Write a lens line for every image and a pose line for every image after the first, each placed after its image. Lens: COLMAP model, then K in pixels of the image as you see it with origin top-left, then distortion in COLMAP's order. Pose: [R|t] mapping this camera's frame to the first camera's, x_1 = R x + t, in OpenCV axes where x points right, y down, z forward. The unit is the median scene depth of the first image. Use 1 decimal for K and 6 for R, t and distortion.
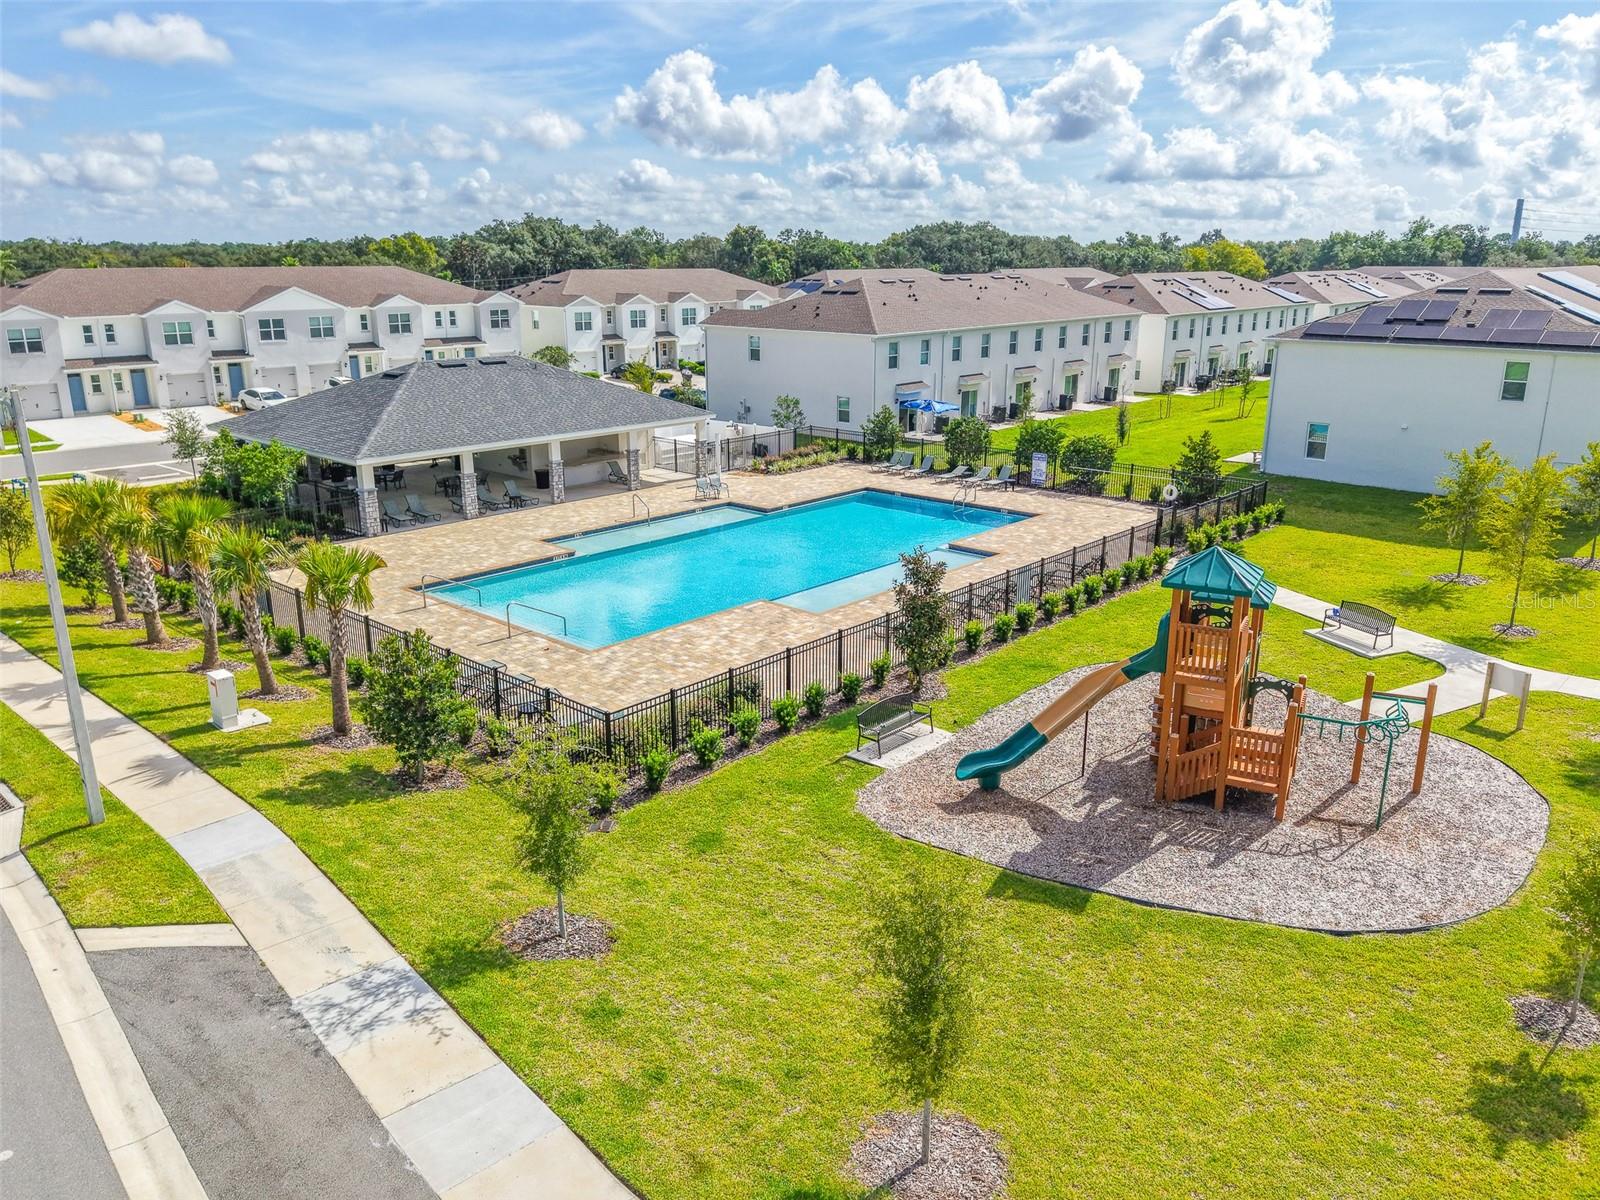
lens RADIAL K [[1168.7, 0, 800.0], [0, 1168.7, 600.0], [0, 0, 1]] dist [0.030225, -0.031428]
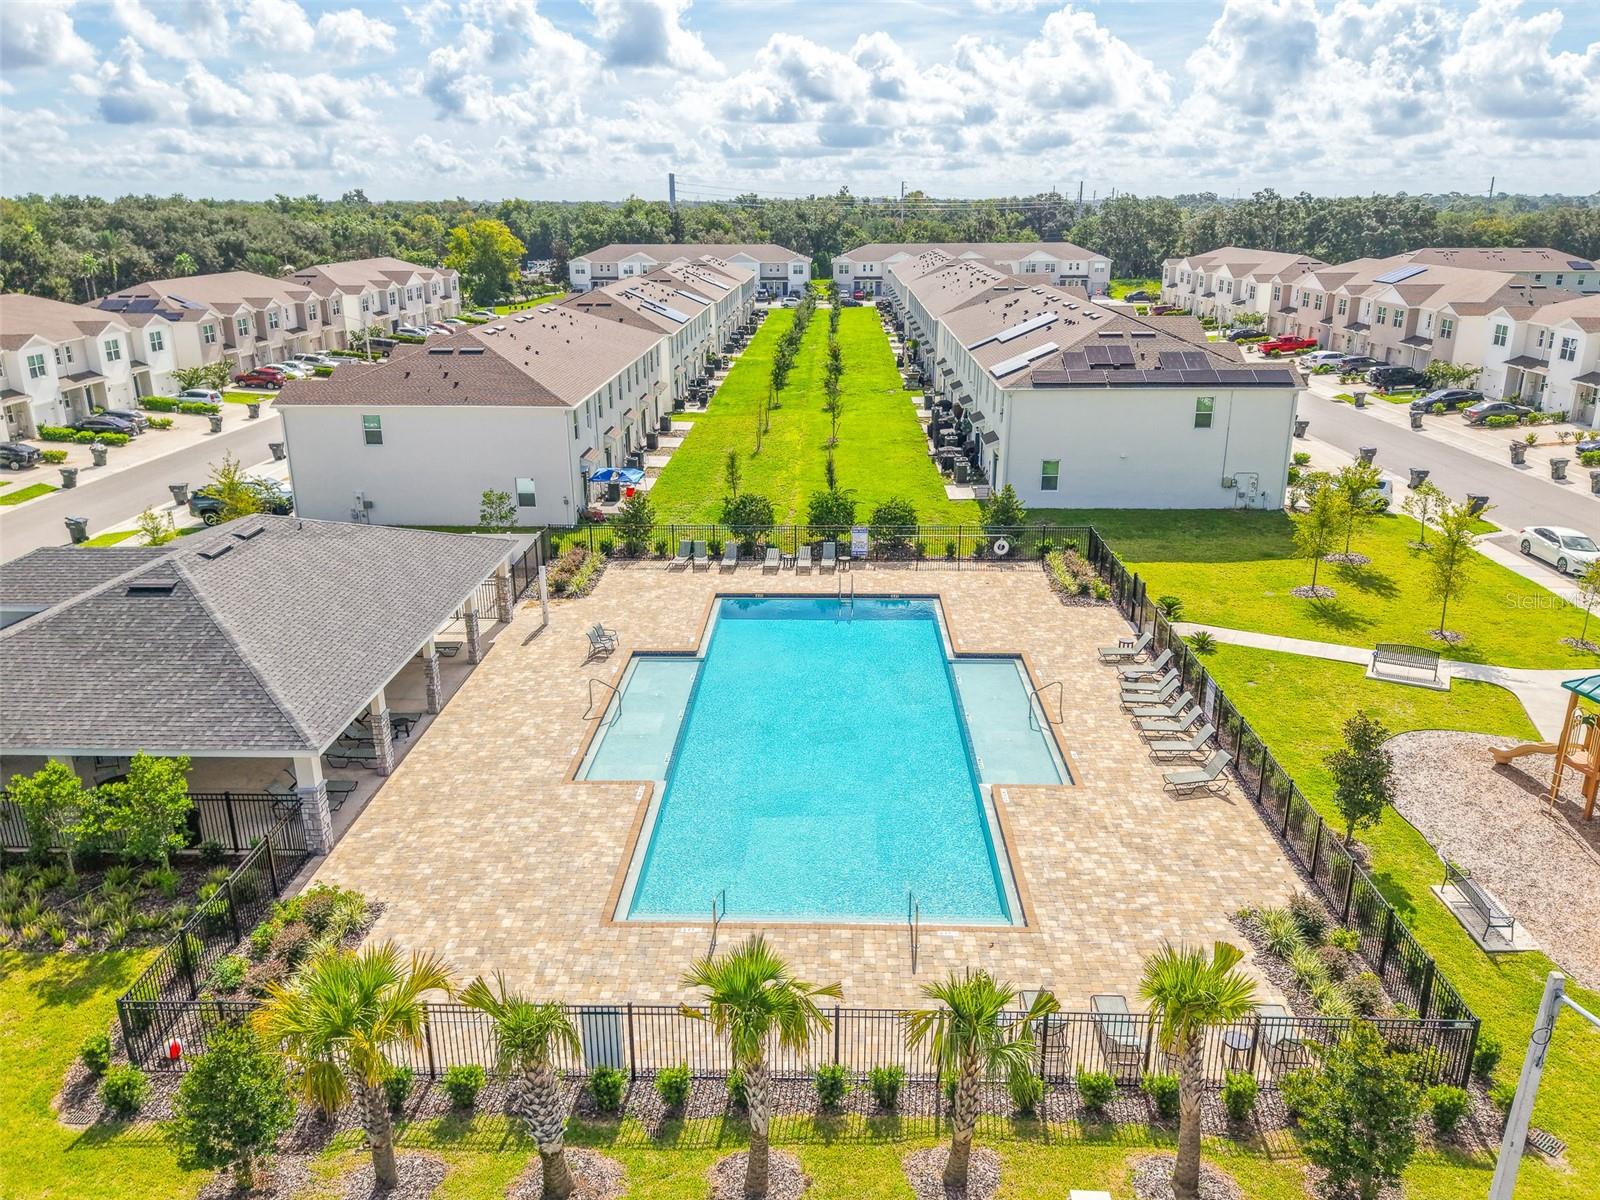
lens RADIAL K [[1168.7, 0, 800.0], [0, 1168.7, 600.0], [0, 0, 1]] dist [0.030225, -0.031428]
pose [[0.758562, -0.211642, 0.616272, -0.337813], [0.188196, 0.976636, 0.103751, -0.131250], [-0.623832, 0.037279, 0.780669, 0.200436]]
